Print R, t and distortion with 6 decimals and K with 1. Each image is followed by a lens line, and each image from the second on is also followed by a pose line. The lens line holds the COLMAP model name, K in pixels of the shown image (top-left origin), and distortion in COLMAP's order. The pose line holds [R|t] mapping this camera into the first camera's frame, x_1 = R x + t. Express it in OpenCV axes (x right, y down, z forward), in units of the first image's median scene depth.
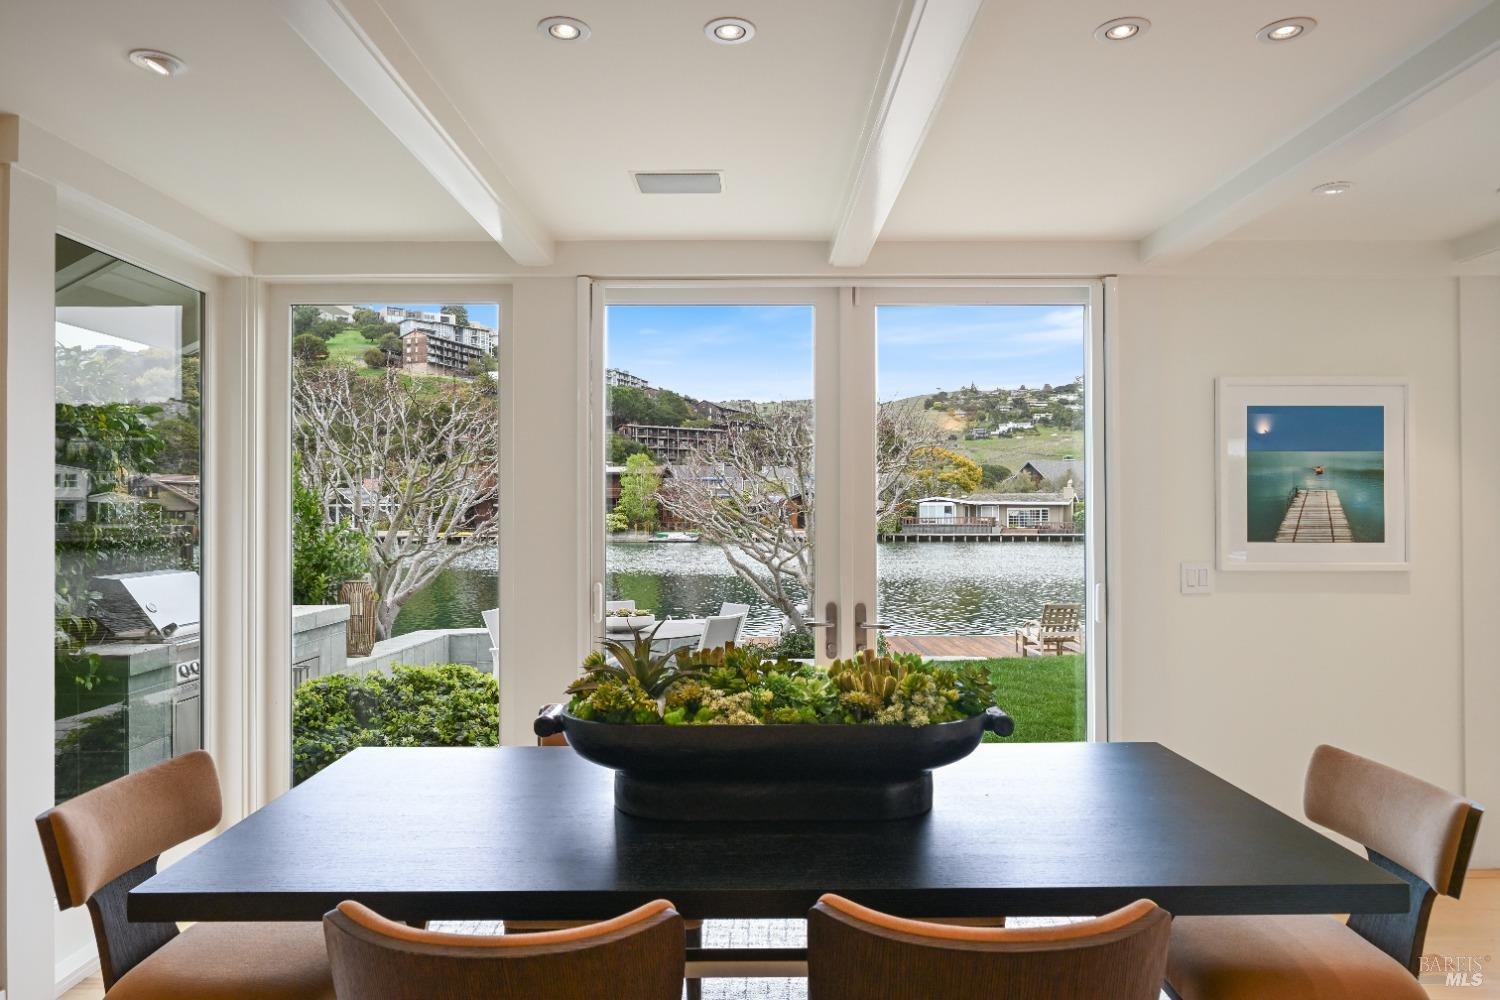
lens RADIAL K [[954.1, 0, 747.4], [0, 954.1, 494.1], [0, 0, 1]] dist [0.004798, 0.001100]
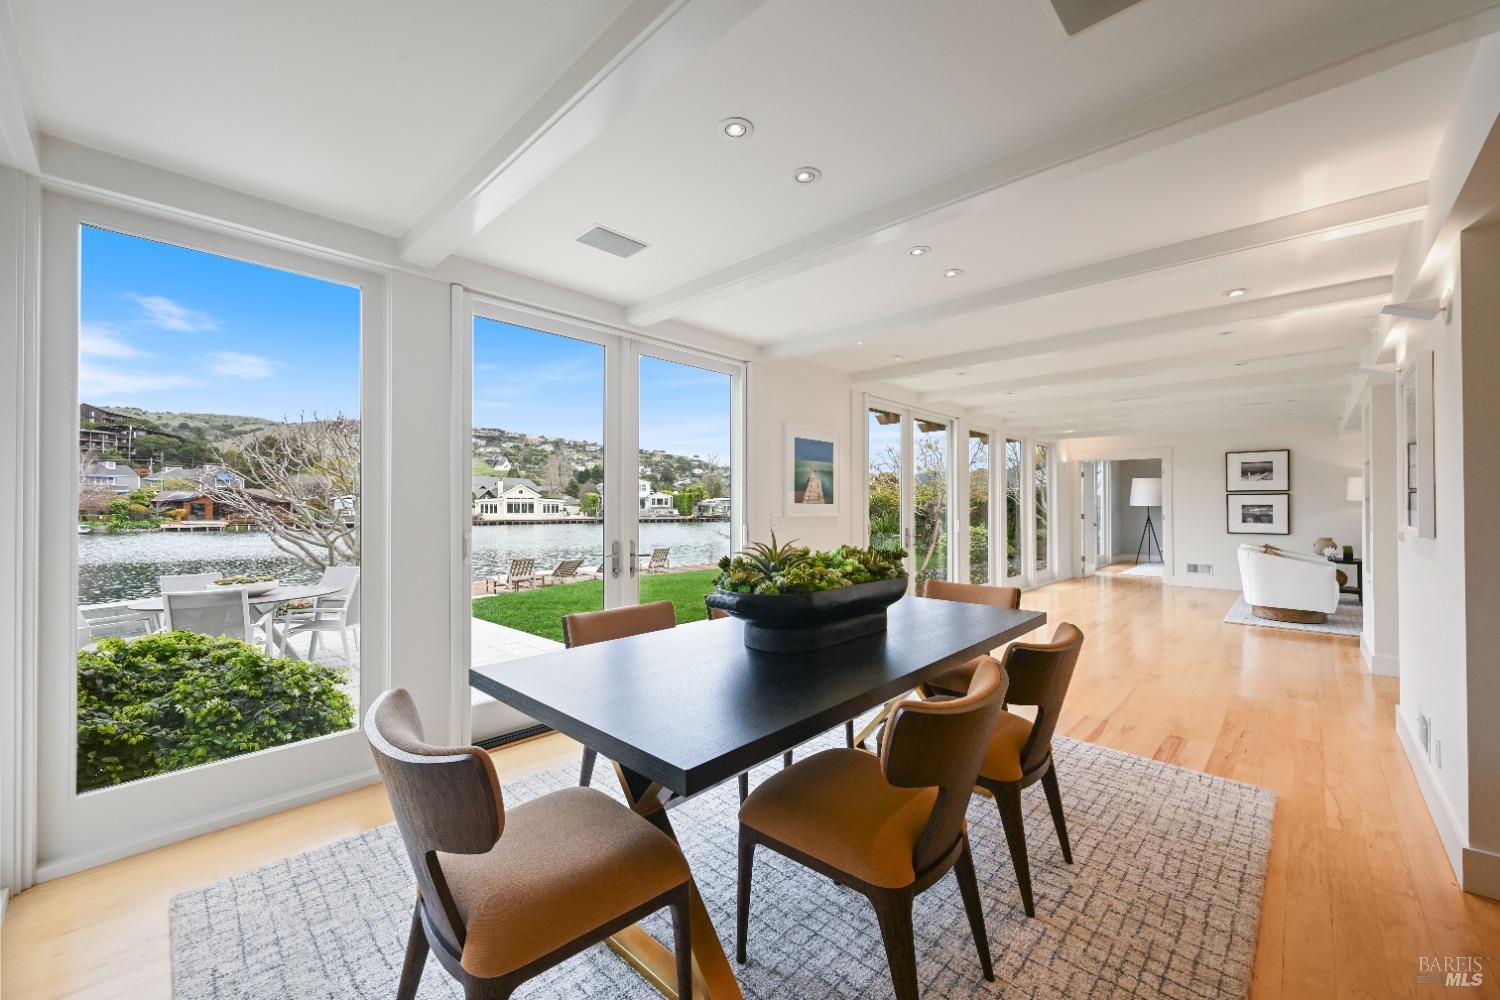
lens RADIAL K [[582.1, 0, 746.8], [0, 582.1, 497.7], [0, 0, 1]] dist [-0.002465, -0.000362]
pose [[0.688396, 0.013493, 0.725209, -0.459059], [-0.014878, 0.999879, -0.004481, 0.046140], [-0.725182, -0.007705, 0.688514, 0.207941]]
